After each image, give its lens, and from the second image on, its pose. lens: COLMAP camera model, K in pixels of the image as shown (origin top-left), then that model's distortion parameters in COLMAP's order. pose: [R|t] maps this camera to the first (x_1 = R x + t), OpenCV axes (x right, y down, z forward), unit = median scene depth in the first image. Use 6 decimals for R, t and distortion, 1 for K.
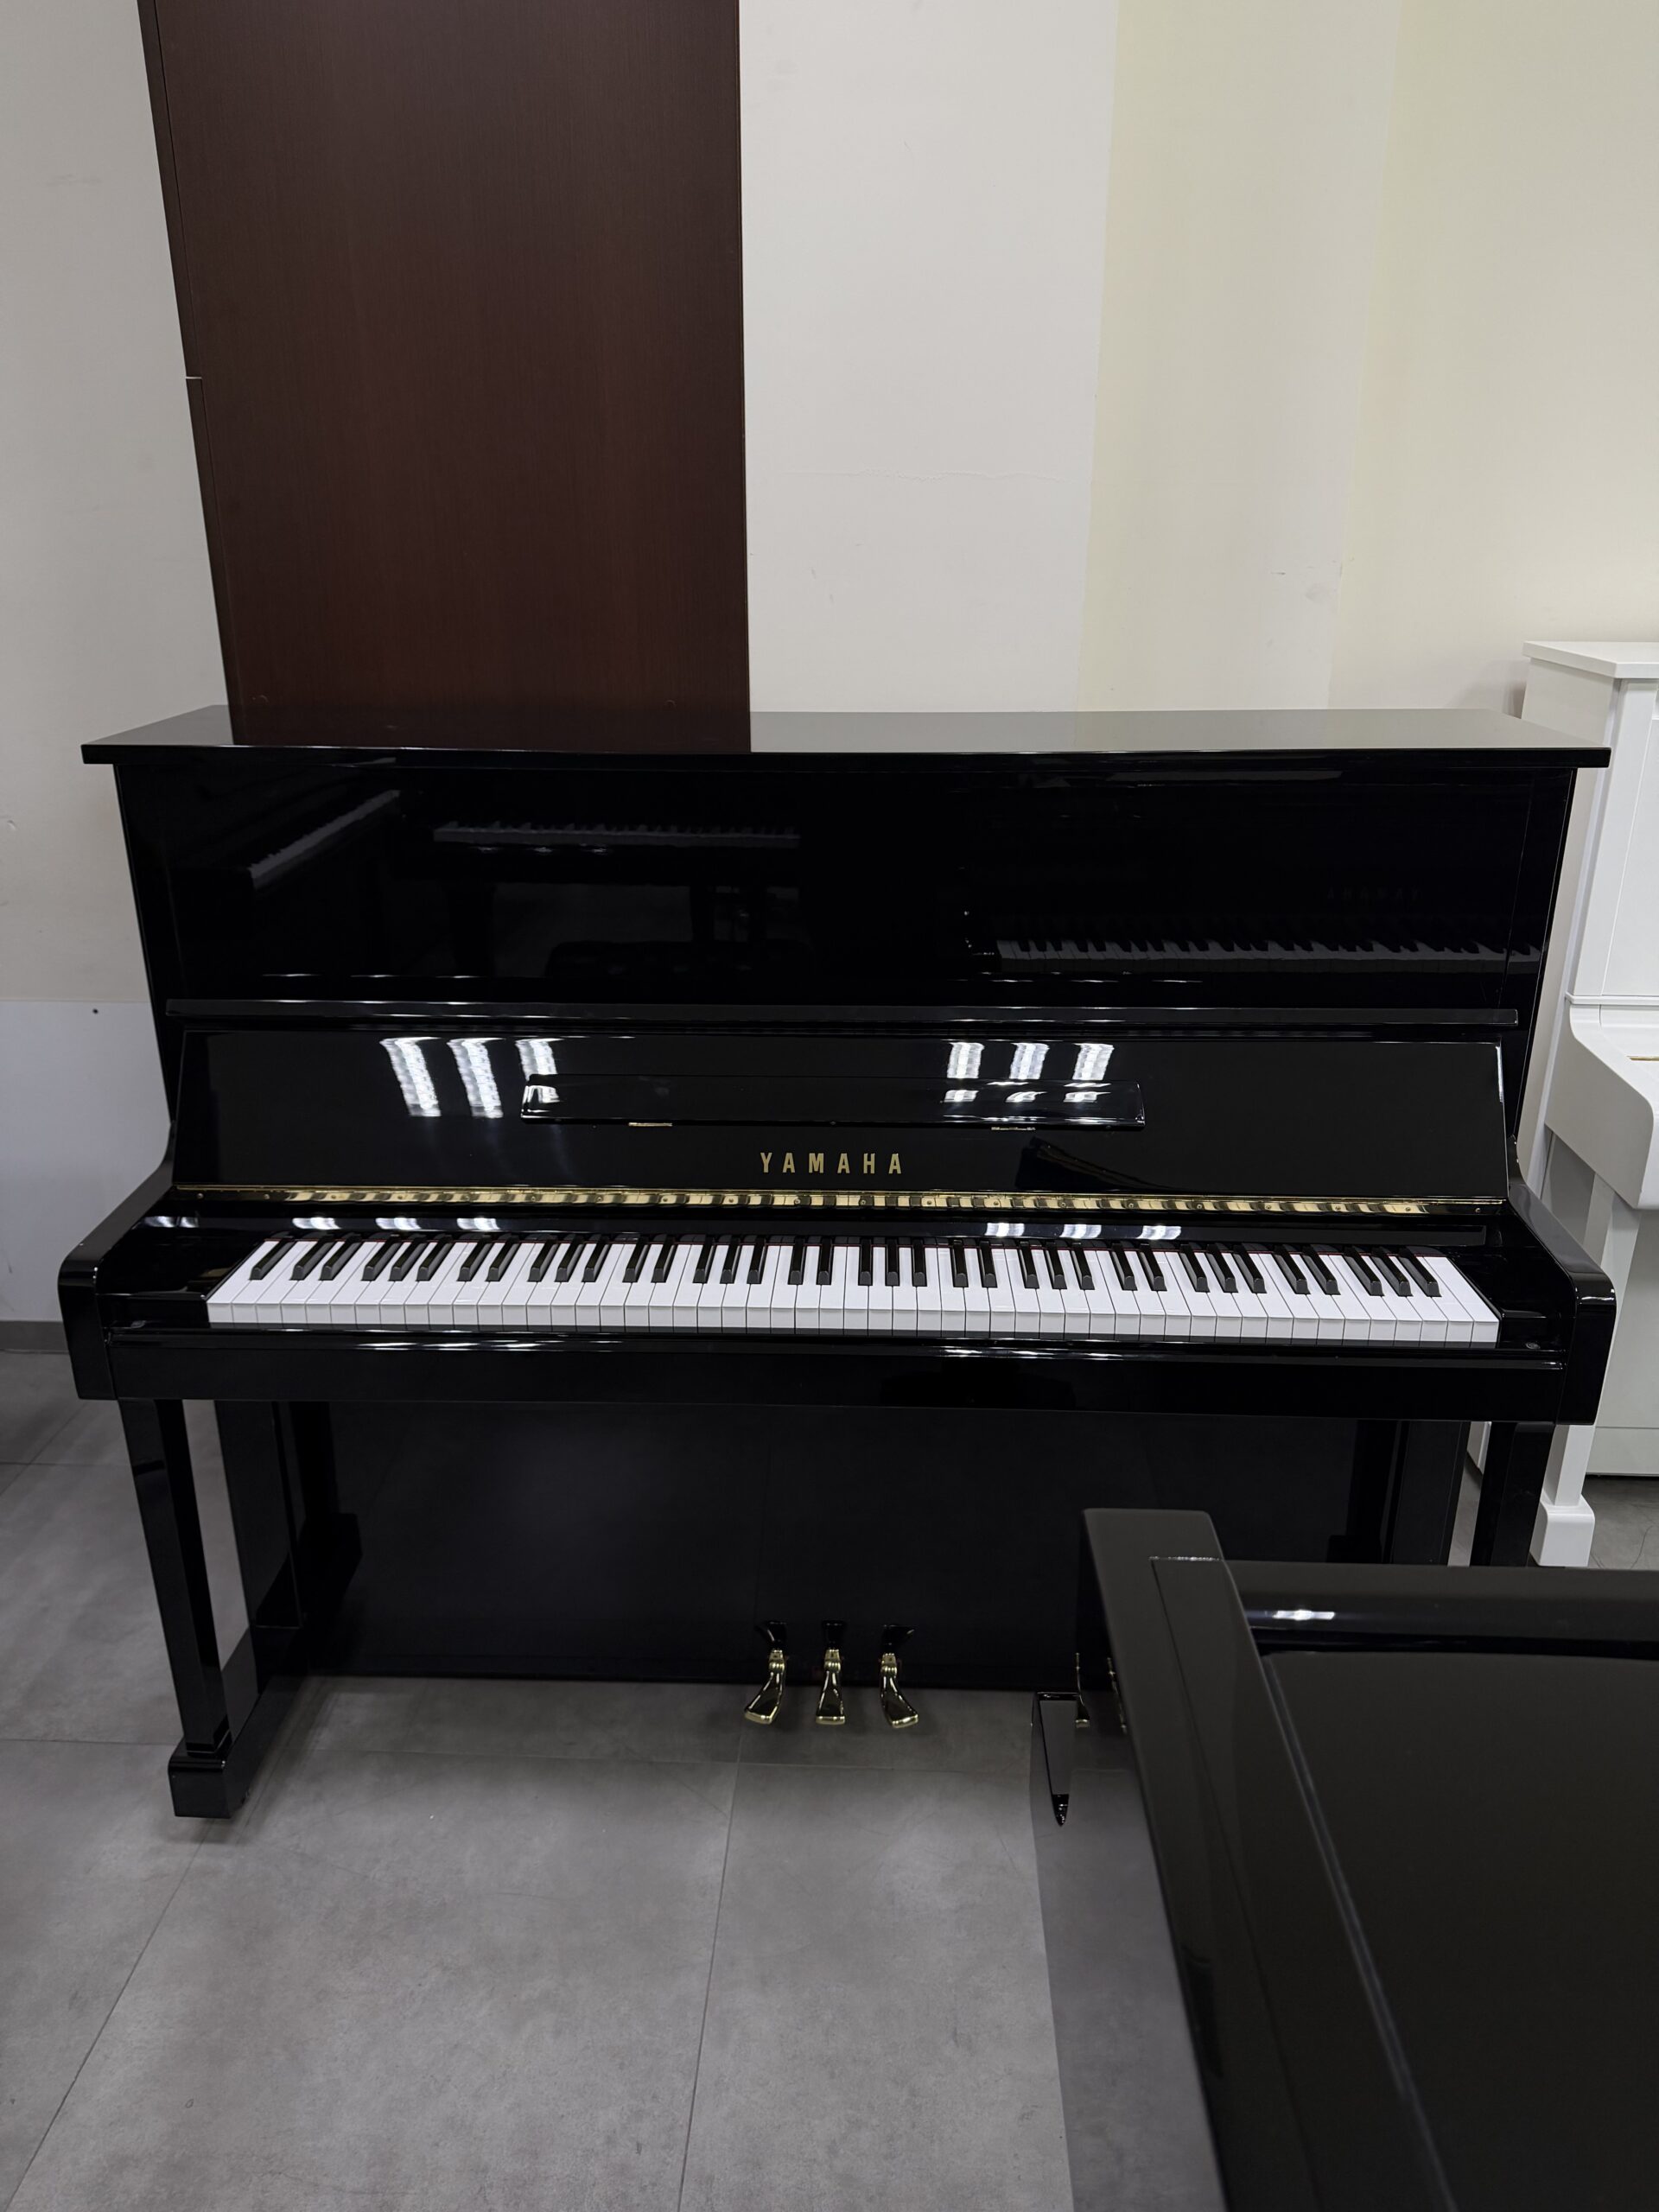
lens RADIAL K [[1546.2, 0, 845.3], [0, 1546.2, 1142.7], [0, 0, 1]] dist [-0.011401, -0.004252]
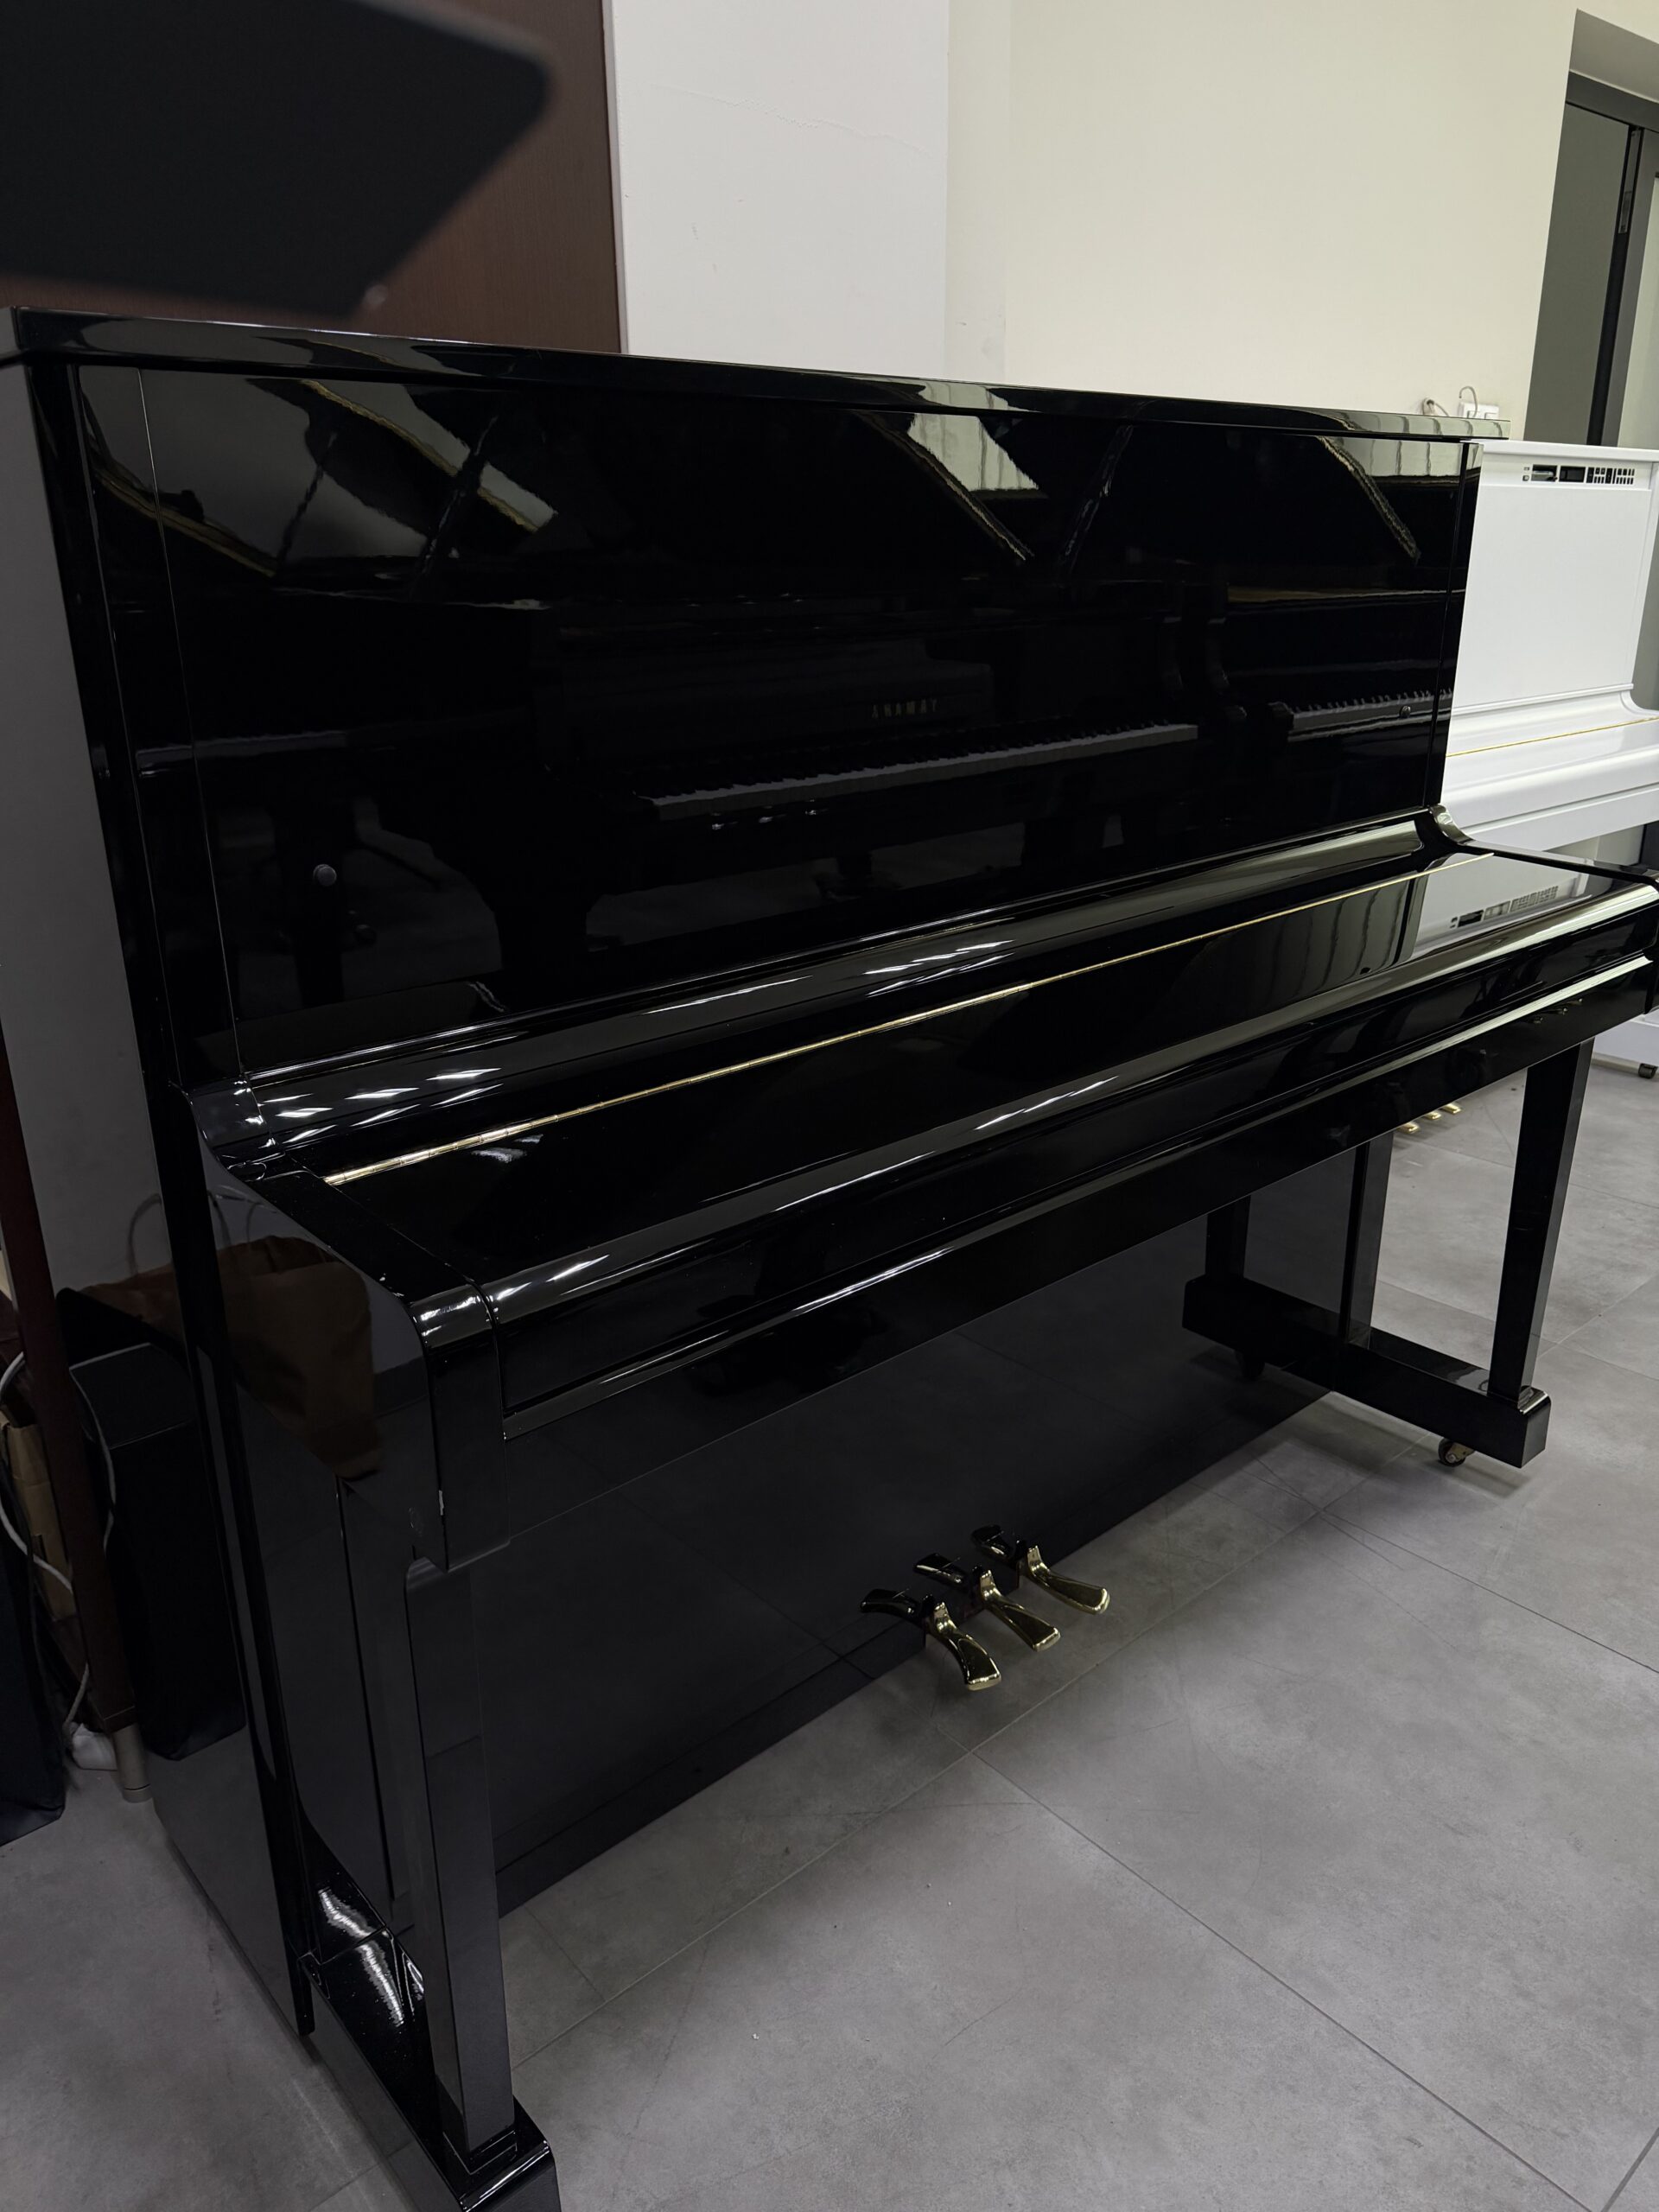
lens RADIAL K [[1546.2, 0, 838.7], [0, 1546.2, 1117.0], [0, 0, 1]] dist [-0.011401, -0.004252]
pose [[0.733661, -0.254673, 0.629987, -0.641644], [0.269006, 0.960222, 0.074896, 0.013071], [-0.624002, 0.114522, 0.772985, 0.468768]]
